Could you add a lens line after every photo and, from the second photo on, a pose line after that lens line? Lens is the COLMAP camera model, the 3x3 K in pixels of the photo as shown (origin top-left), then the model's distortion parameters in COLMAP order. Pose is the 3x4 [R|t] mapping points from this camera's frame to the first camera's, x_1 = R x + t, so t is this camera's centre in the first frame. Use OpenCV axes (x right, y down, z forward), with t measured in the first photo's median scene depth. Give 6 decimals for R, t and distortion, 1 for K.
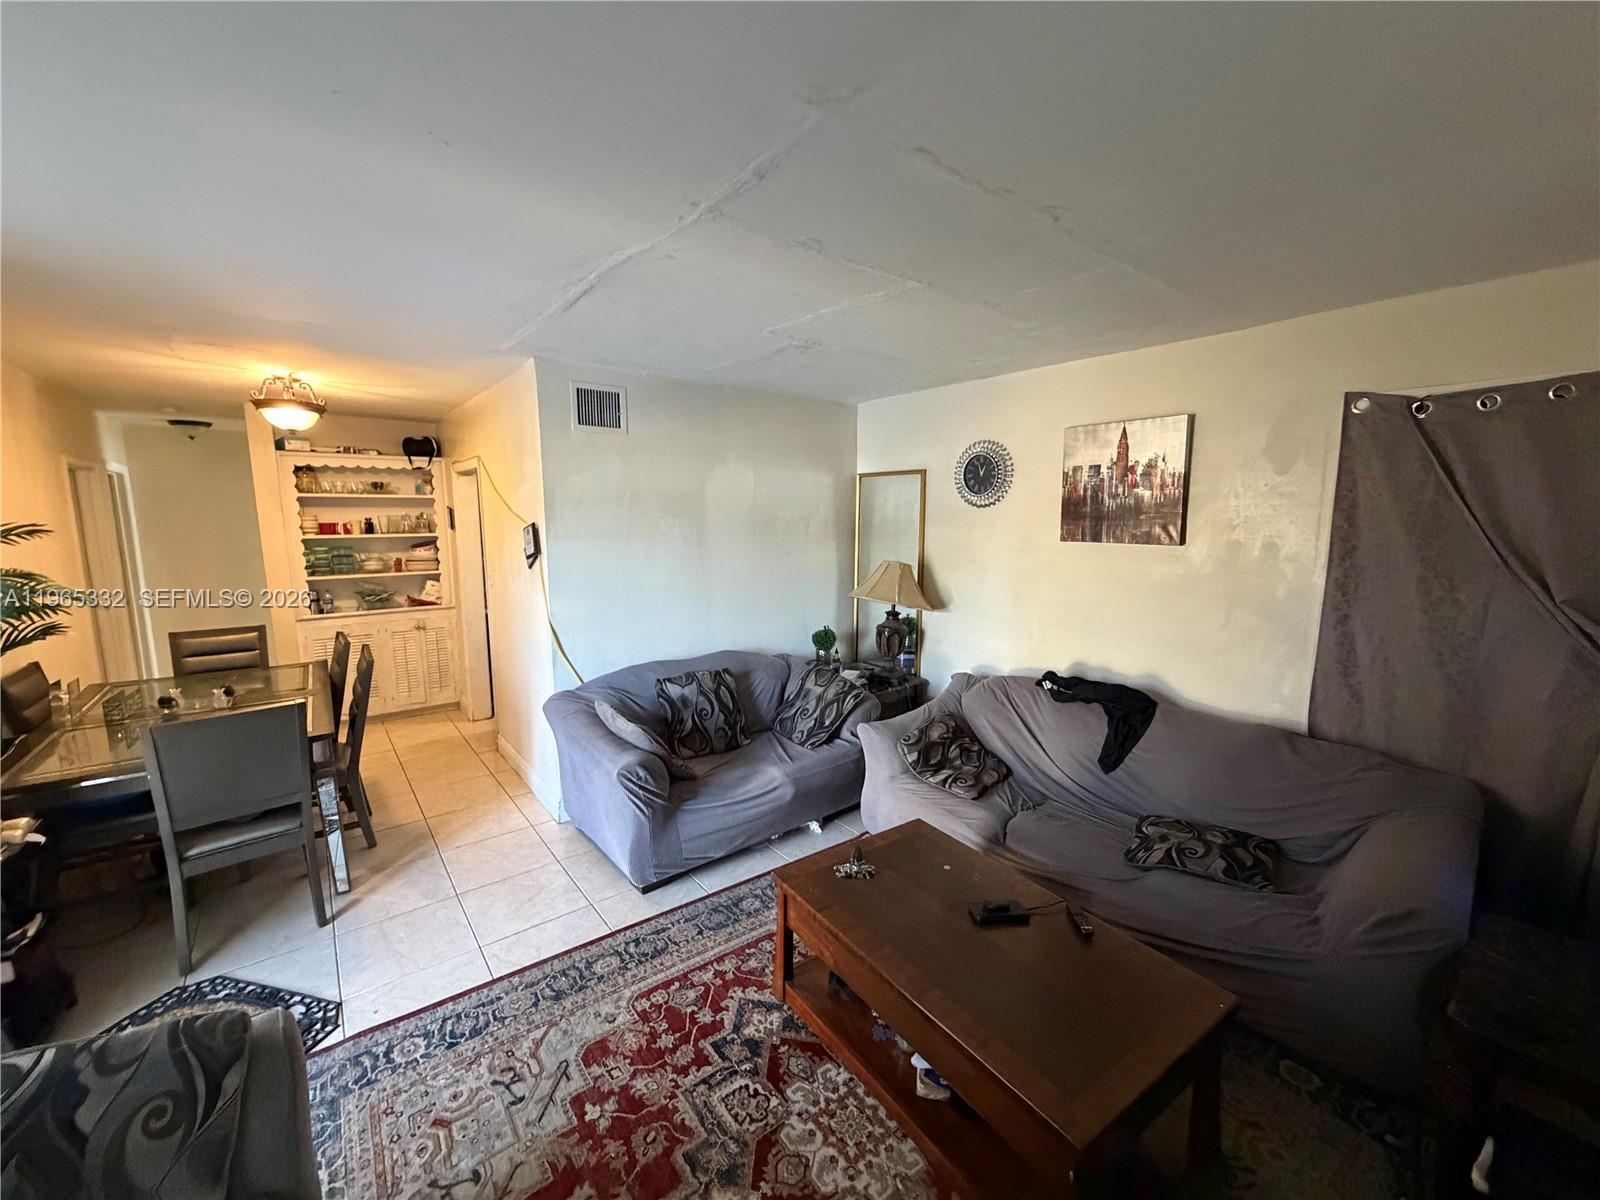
lens RADIAL K [[638.5, 0, 797.7], [0, 638.5, 603.2], [0, 0, 1]] dist [-0.001317, 0.000341]
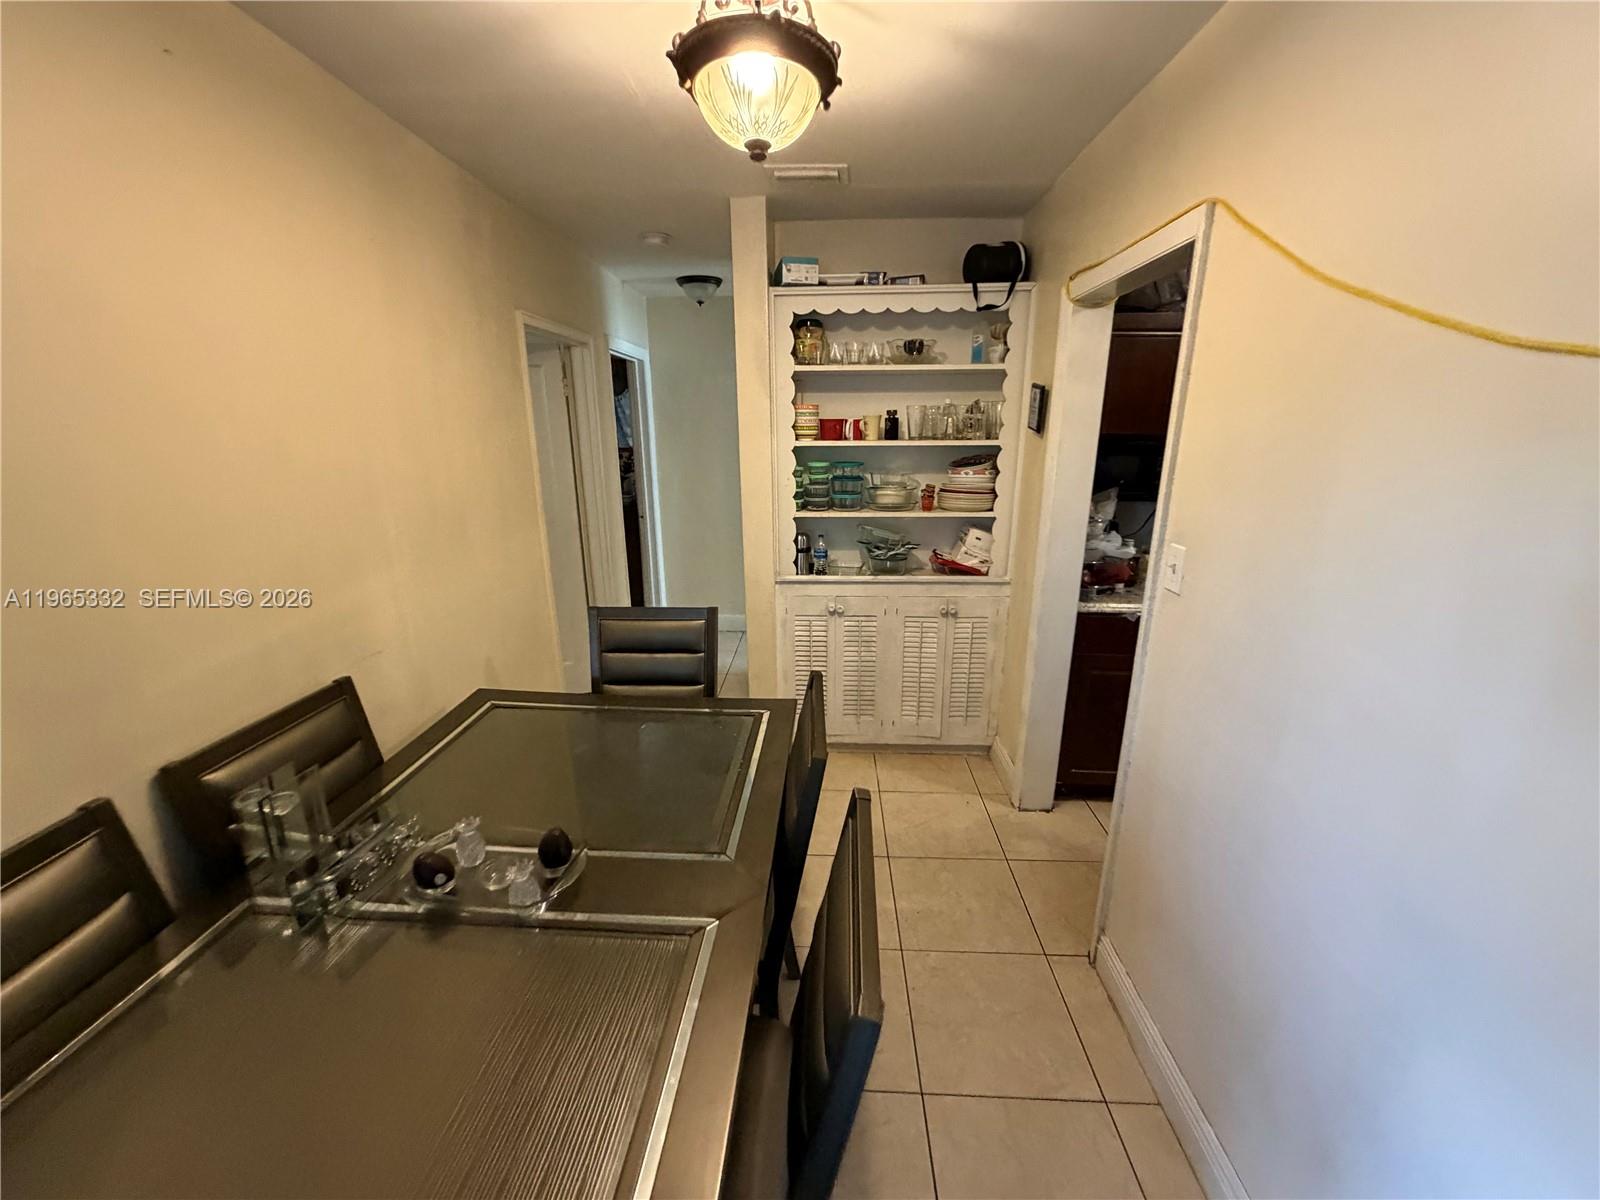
lens RADIAL K [[638.5, 0, 802.0], [0, 638.5, 600.0], [0, 0, 1]] dist [-0.001317, 0.000341]
pose [[0.761924, 0.171767, -0.624474, -0.519650], [-0.087263, 0.982625, 0.163810, -0.080468], [0.641761, -0.070317, 0.763674, 0.746545]]
